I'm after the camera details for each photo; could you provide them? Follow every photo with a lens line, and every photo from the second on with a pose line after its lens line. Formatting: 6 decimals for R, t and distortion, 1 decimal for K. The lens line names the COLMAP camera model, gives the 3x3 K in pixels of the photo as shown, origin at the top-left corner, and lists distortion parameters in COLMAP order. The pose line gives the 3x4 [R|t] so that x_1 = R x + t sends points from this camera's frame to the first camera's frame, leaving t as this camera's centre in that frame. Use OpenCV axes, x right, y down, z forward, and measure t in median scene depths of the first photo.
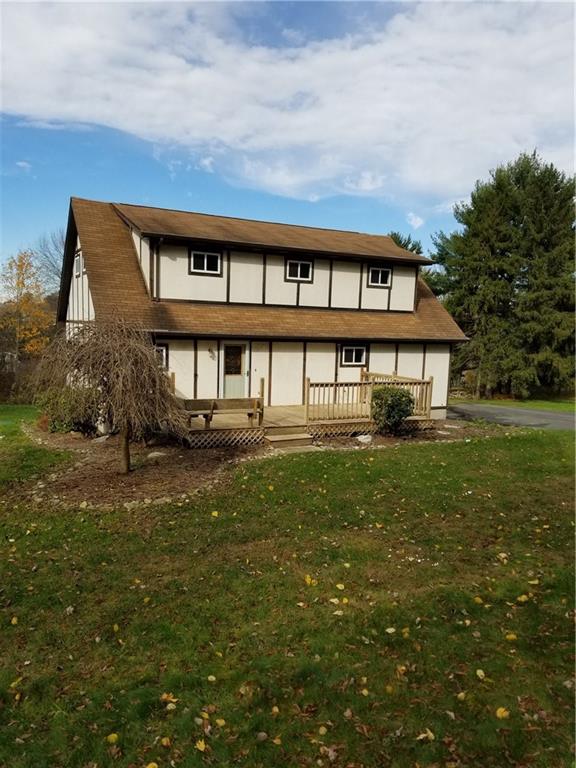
lens RADIAL K [[582.2, 0, 288.0], [0, 582.2, 384.0], [0, 0, 1]] dist [0.076466, -0.118133]
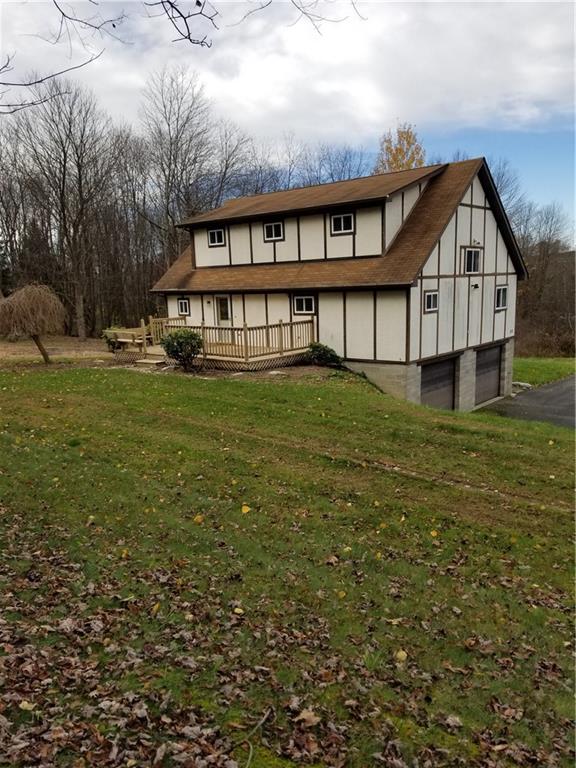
lens RADIAL K [[582.2, 0, 288.0], [0, 582.2, 384.0], [0, 0, 1]] dist [0.076466, -0.118133]
pose [[0.401153, 0.113791, -0.908916, 1.177014], [-0.039285, 0.993478, 0.107040, -0.018702], [0.915168, -0.007233, 0.403007, 0.579224]]
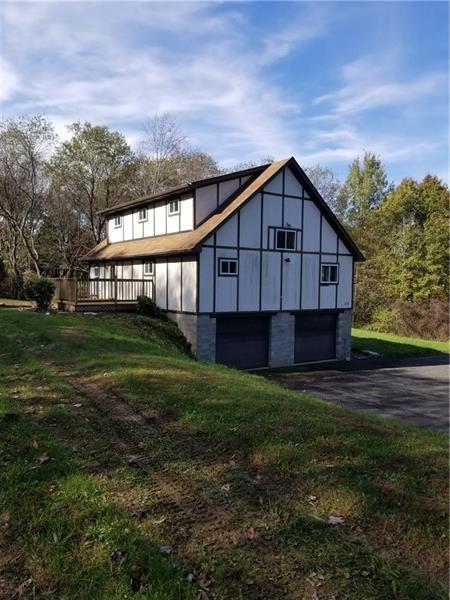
lens RADIAL K [[454.9, 0, 225.0], [0, 454.9, 300.0], [0, 0, 1]] dist [0.076466, -0.118133]
pose [[0.169255, 0.009700, -0.985525, 1.304516], [-0.097854, 0.995176, -0.007011, 0.017523], [0.980703, 0.097624, 0.169388, 1.077163]]
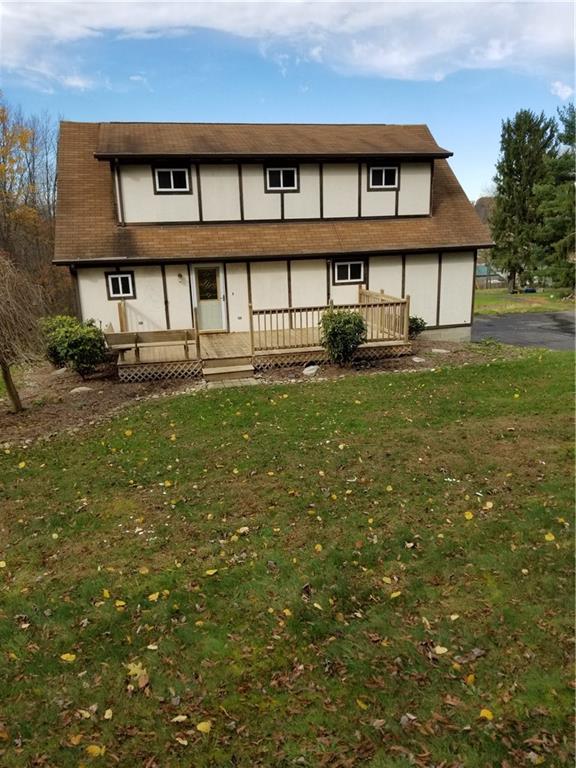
lens RADIAL K [[582.2, 0, 288.0], [0, 582.2, 384.0], [0, 0, 1]] dist [0.076466, -0.118133]
pose [[0.970070, 0.000636, -0.242824, 0.259532], [0.037828, 0.987392, 0.153706, -0.021523], [0.239860, -0.158291, 0.957816, 0.089564]]
